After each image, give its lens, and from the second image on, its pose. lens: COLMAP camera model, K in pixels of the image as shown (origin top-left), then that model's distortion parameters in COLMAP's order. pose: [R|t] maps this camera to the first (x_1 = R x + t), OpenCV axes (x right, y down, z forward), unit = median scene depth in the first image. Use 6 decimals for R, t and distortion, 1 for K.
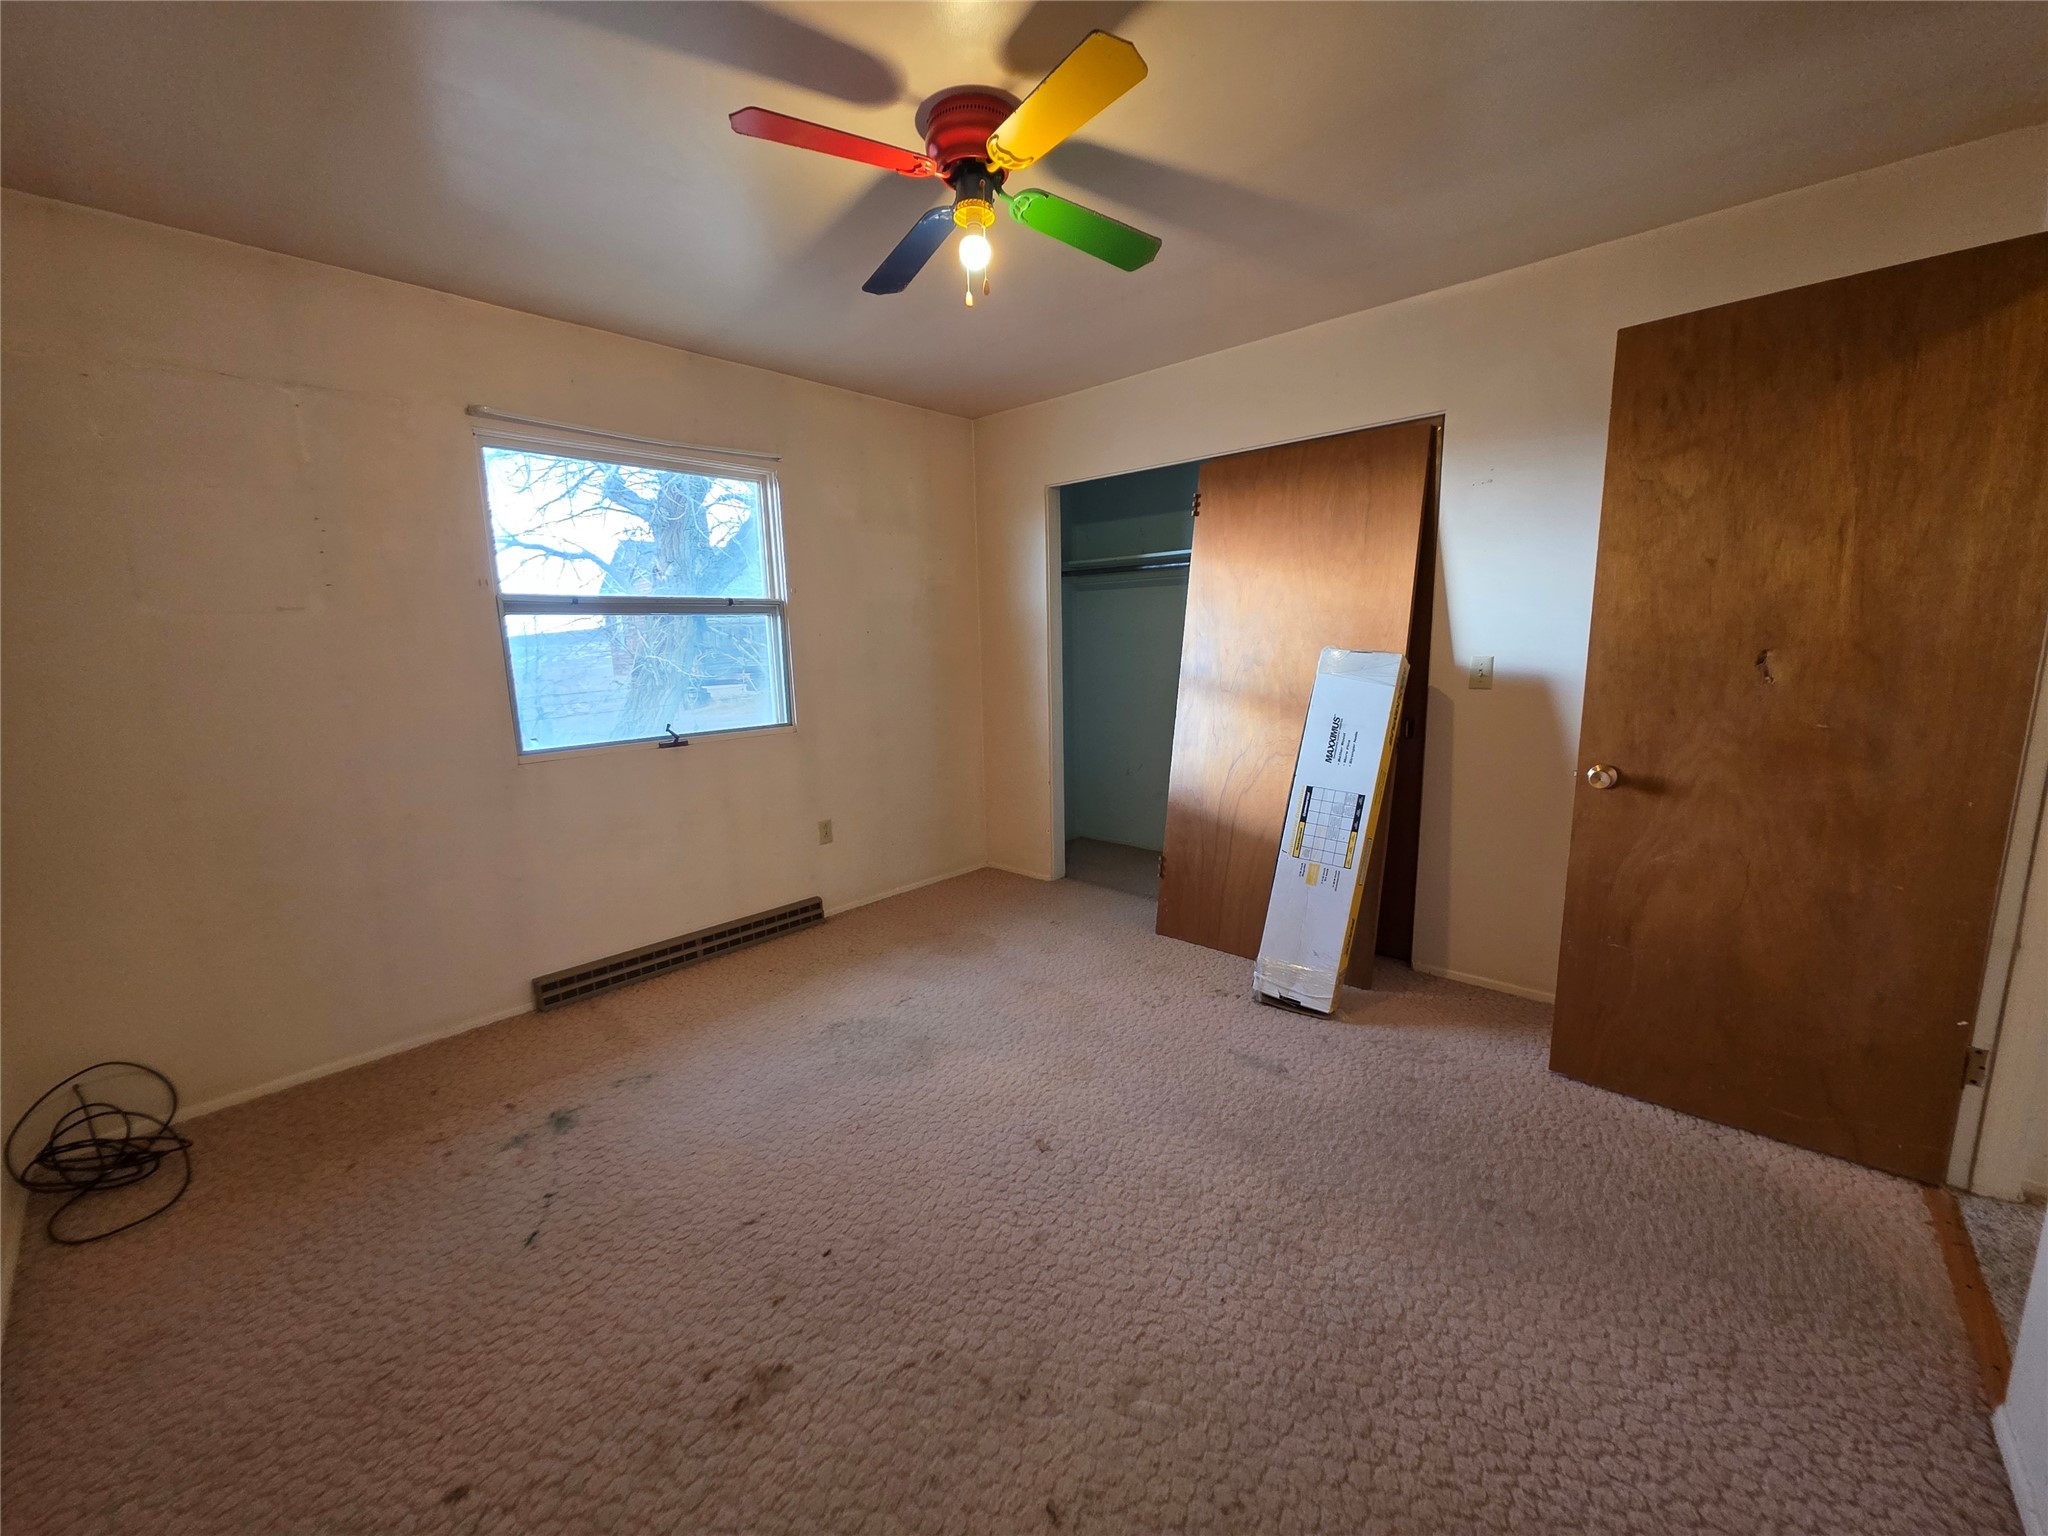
lens RADIAL K [[805.8, 0, 1006.6], [0, 805.8, 770.4], [0, 0, 1]] dist [0.002055, 0.000243]
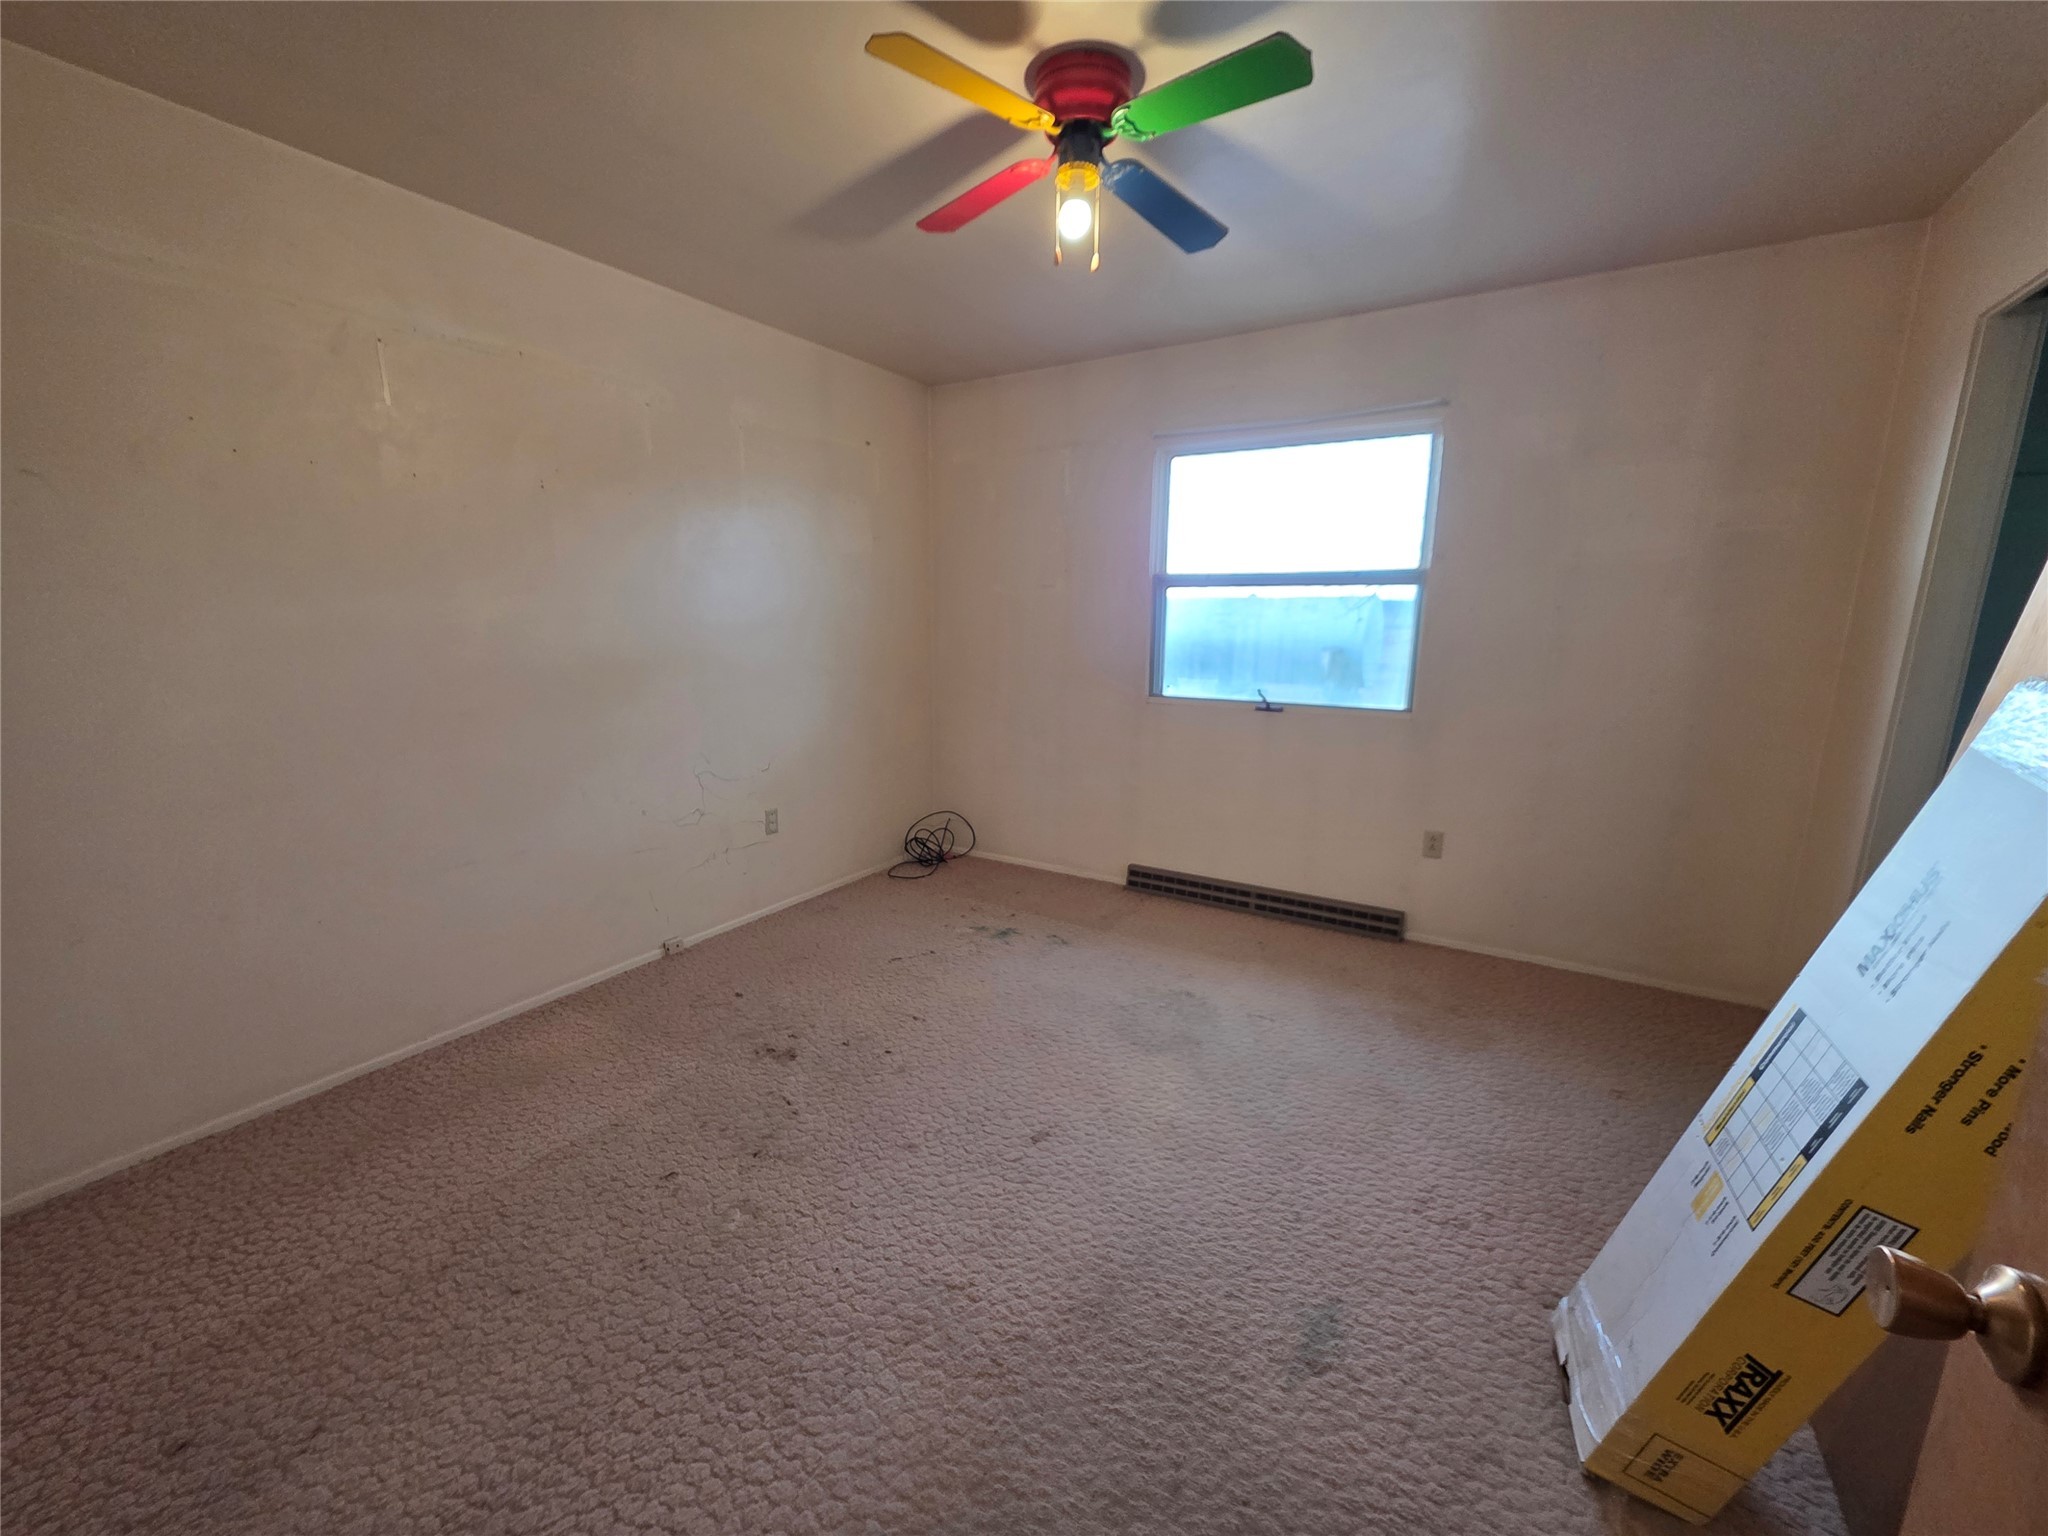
lens RADIAL K [[805.8, 0, 1006.6], [0, 805.8, 770.4], [0, 0, 1]] dist [0.002055, 0.000243]
pose [[0.206372, 0.214211, -0.954738, 0.639990], [-0.174560, 0.968149, 0.179488, -0.098293], [0.962777, 0.129618, 0.237192, 0.489428]]
